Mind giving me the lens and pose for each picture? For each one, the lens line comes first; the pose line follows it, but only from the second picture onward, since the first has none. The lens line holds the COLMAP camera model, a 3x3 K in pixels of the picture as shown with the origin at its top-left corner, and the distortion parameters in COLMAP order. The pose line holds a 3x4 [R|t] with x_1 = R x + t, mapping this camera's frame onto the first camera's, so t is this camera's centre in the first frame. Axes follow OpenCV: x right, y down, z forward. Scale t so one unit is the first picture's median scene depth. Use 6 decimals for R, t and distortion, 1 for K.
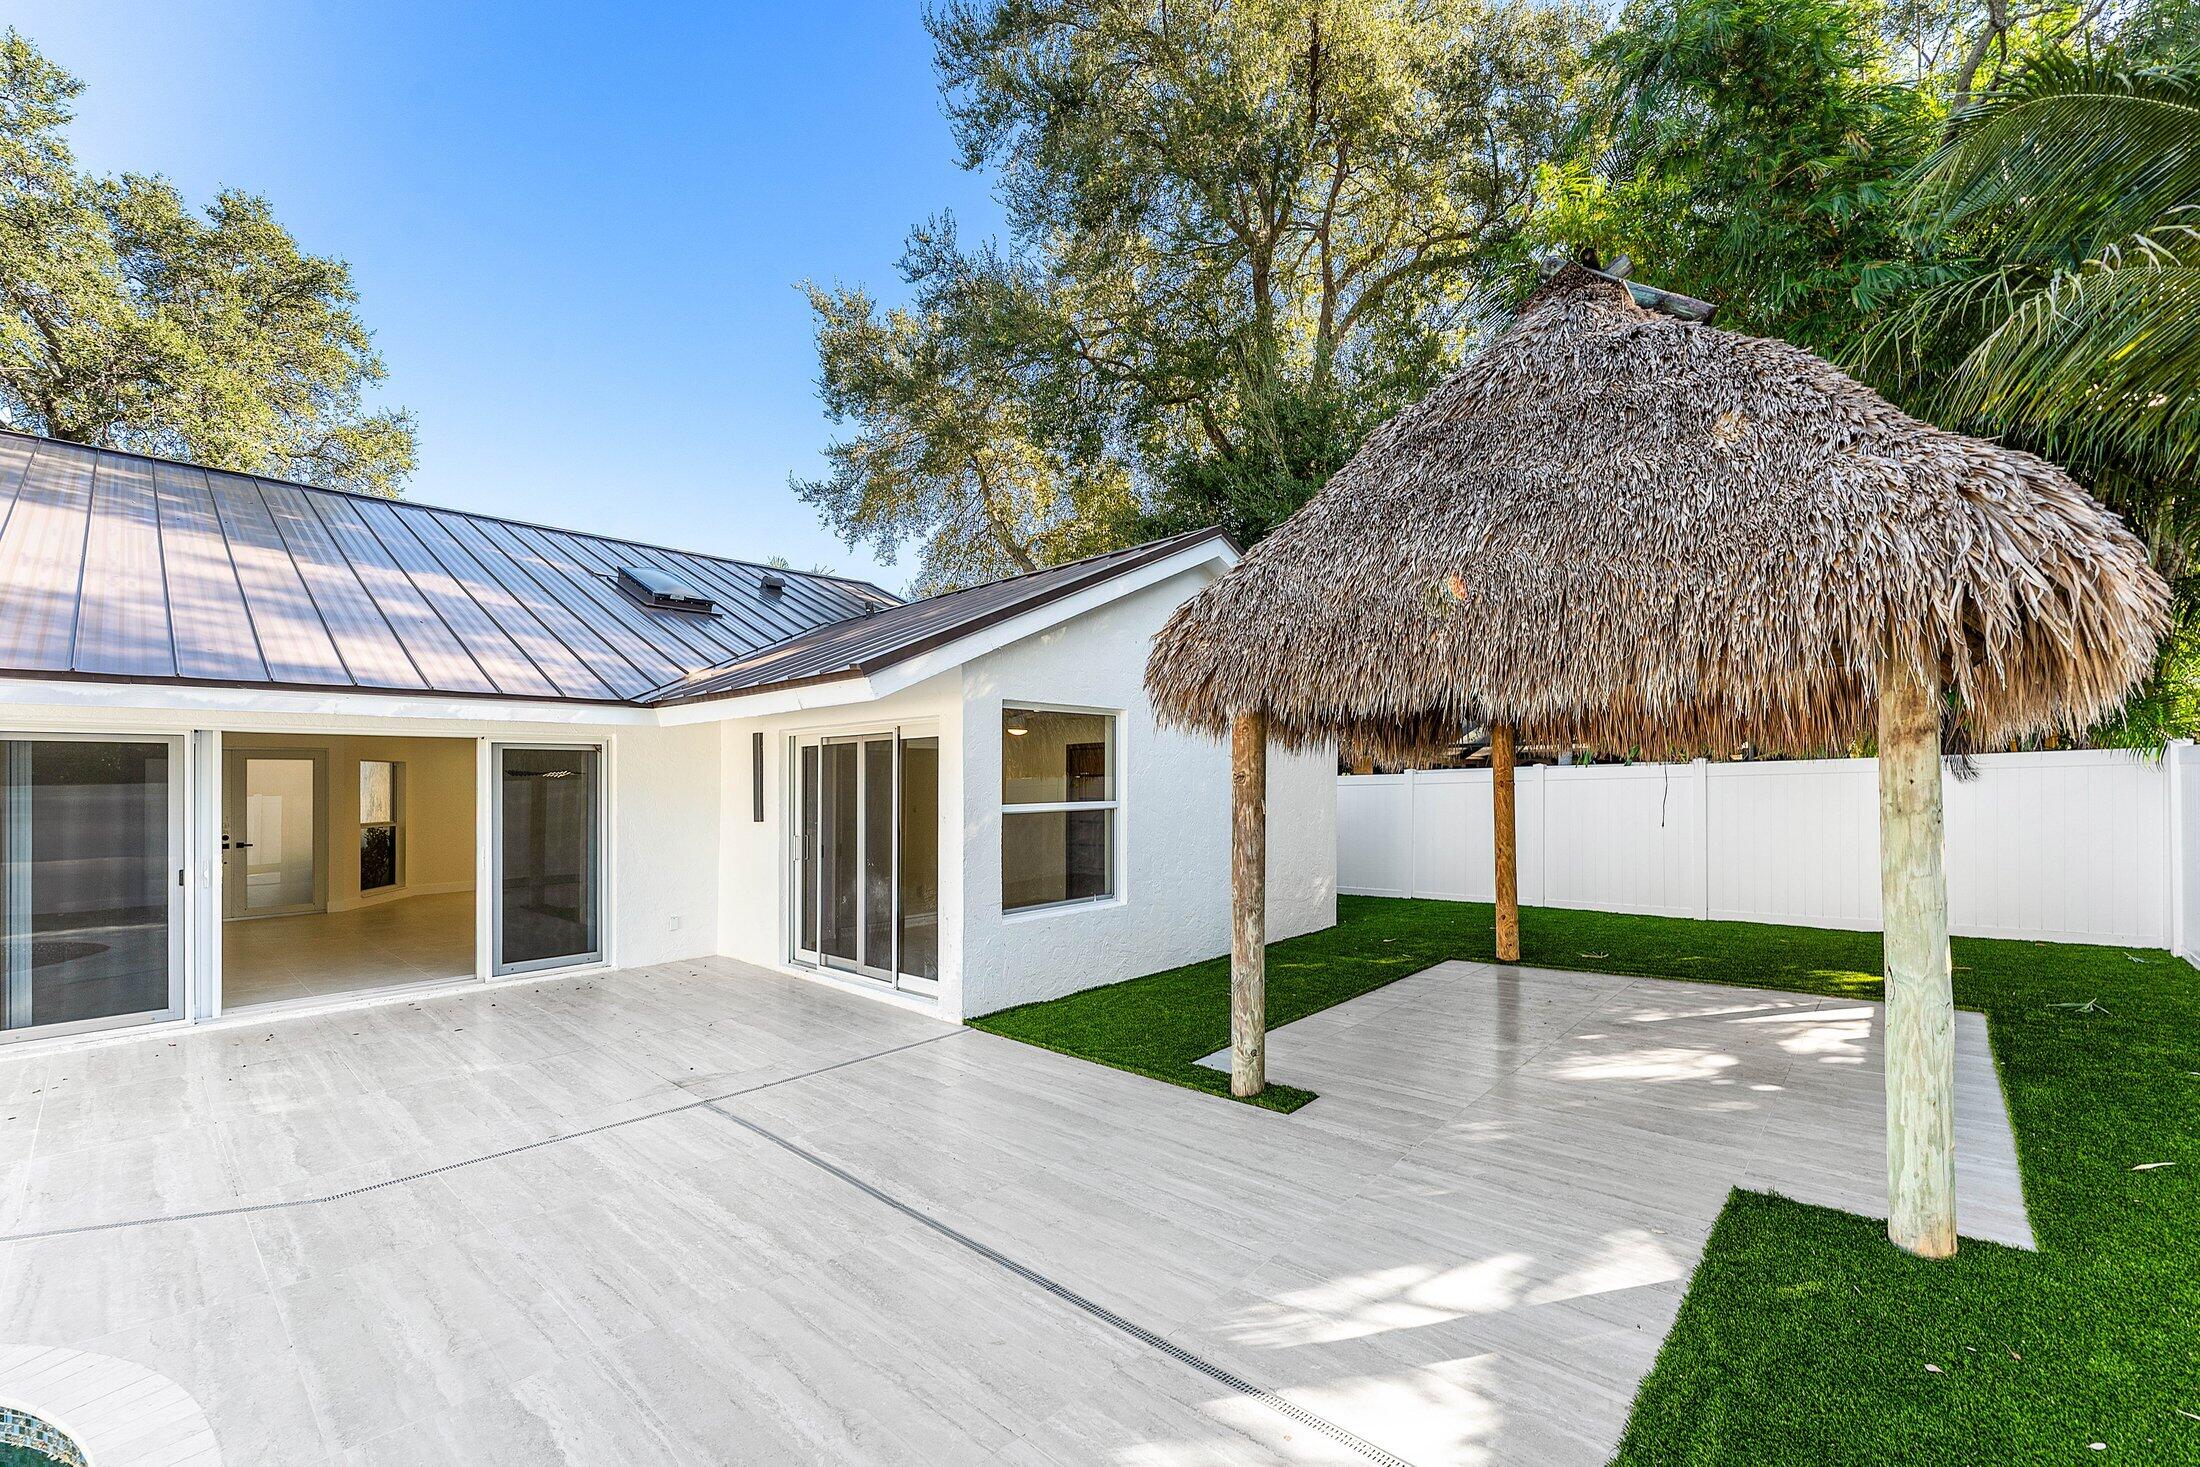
lens RADIAL K [[917.6, 0, 1084.5], [0, 917.6, 754.0], [0, 0, 1]] dist [0.010365, -0.000097]
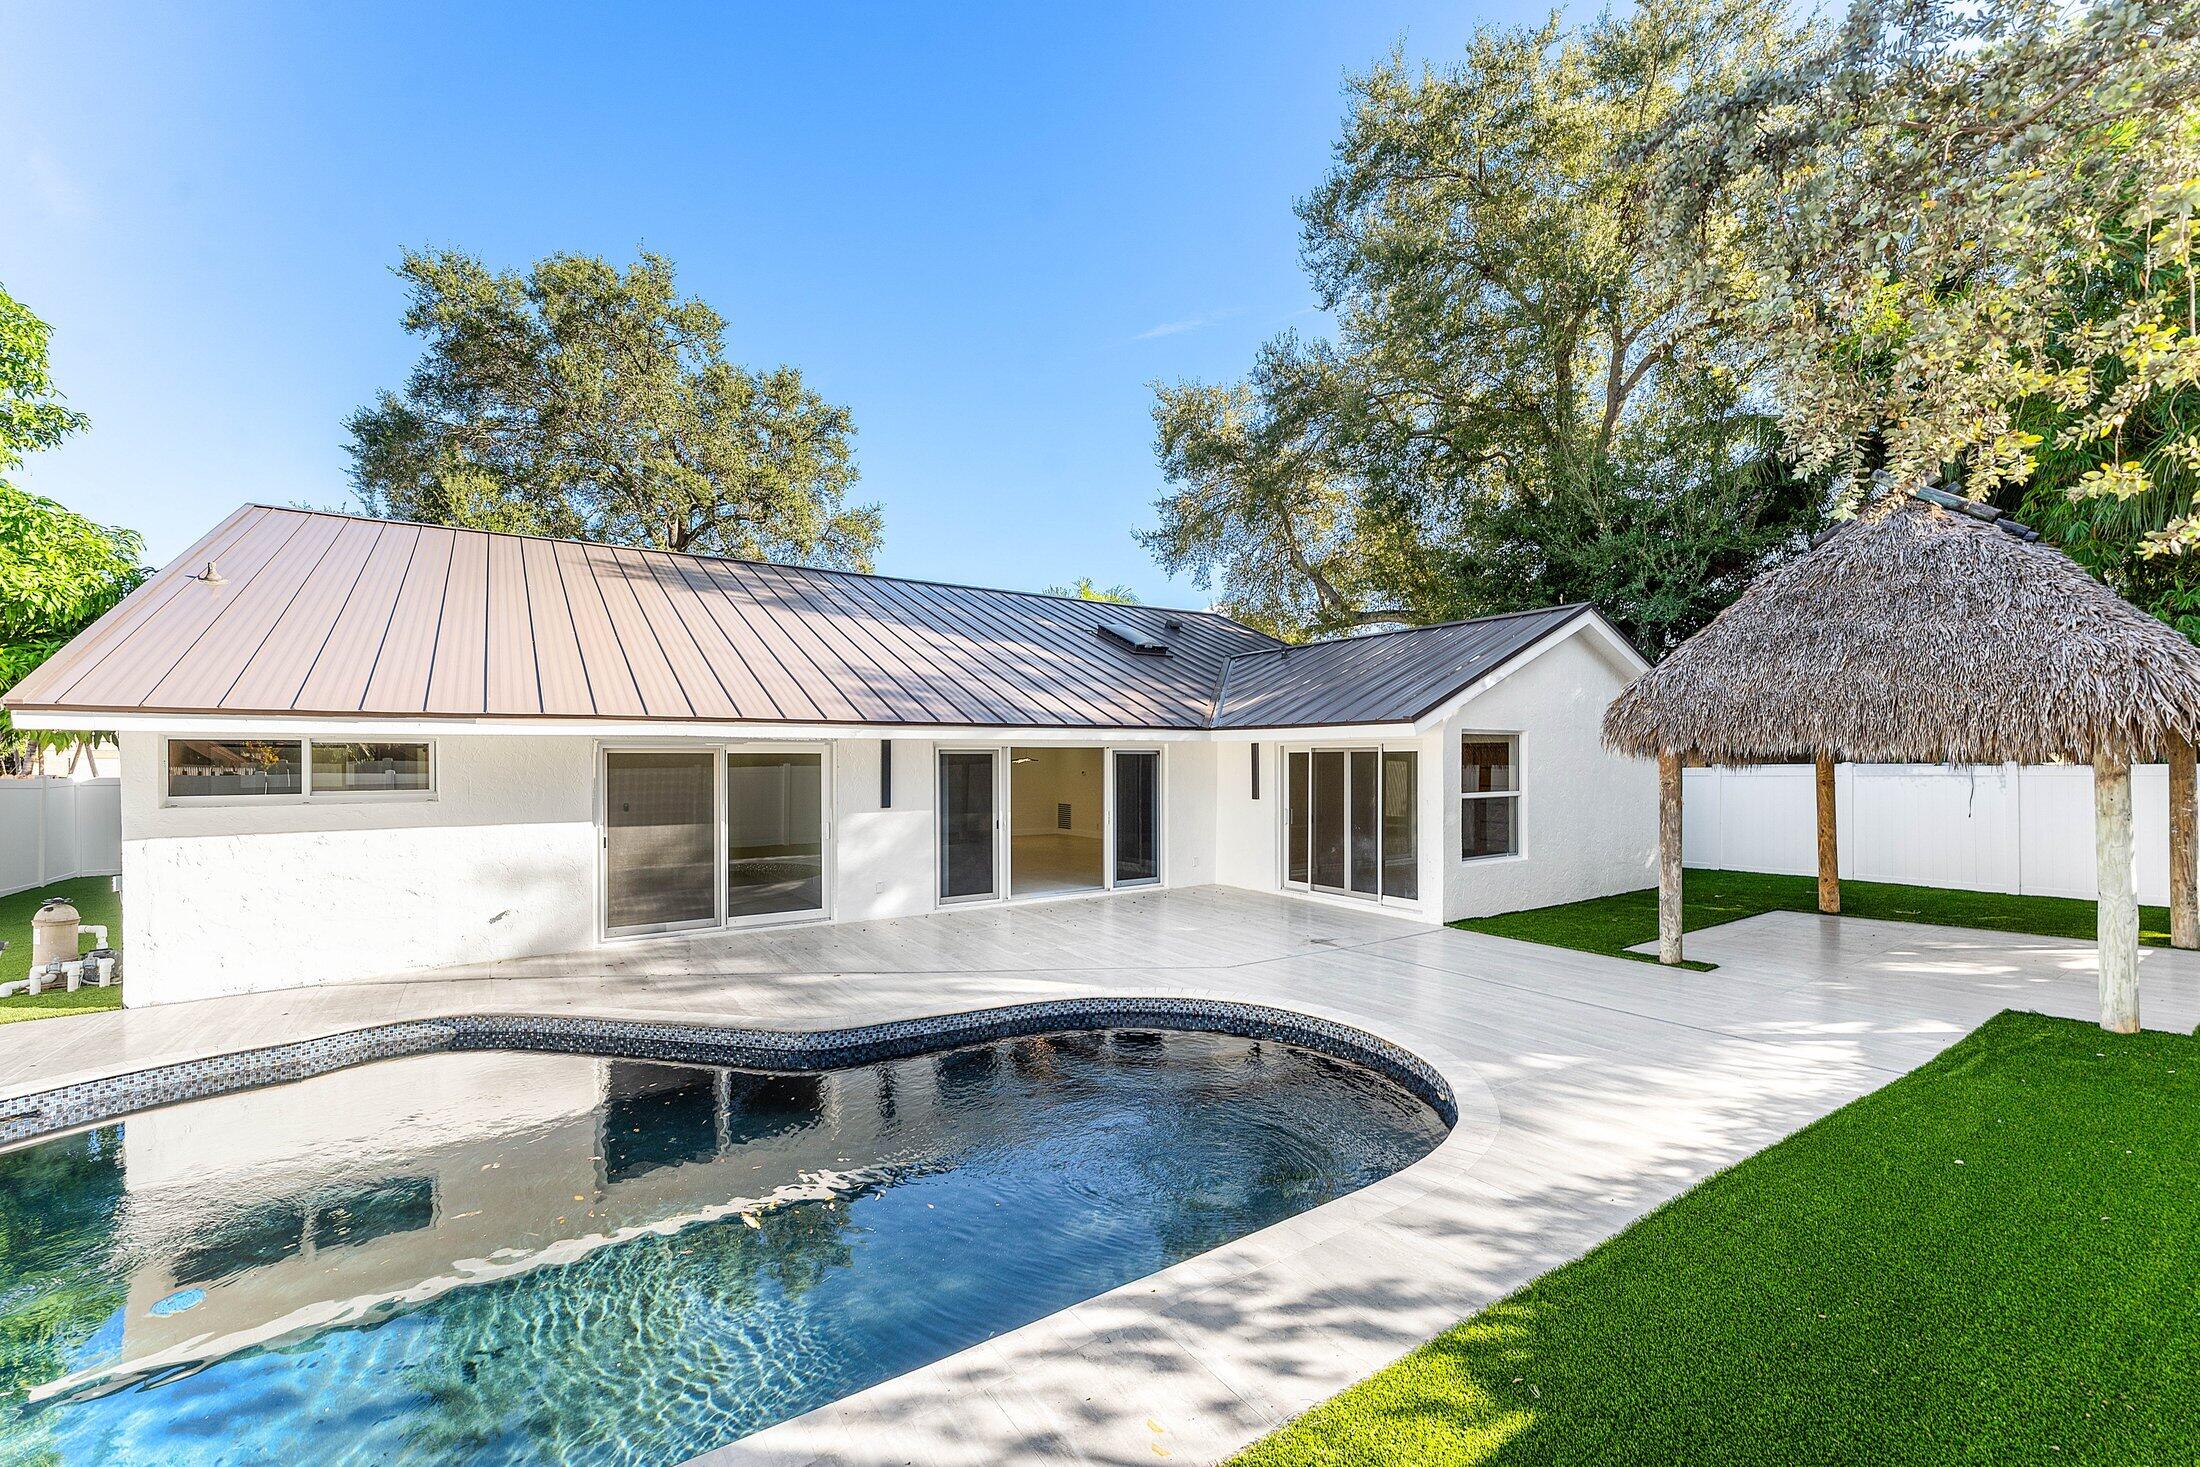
lens RADIAL K [[823.9, 0, 1100.0], [0, 823.9, 733.5], [0, 0, 1]] dist [0.011980, -0.000075]
pose [[0.967577, -0.001899, -0.252568, -0.306790], [0.001618, 0.999998, -0.001320, -0.045506], [0.252570, 0.000868, 0.967578, -0.522394]]
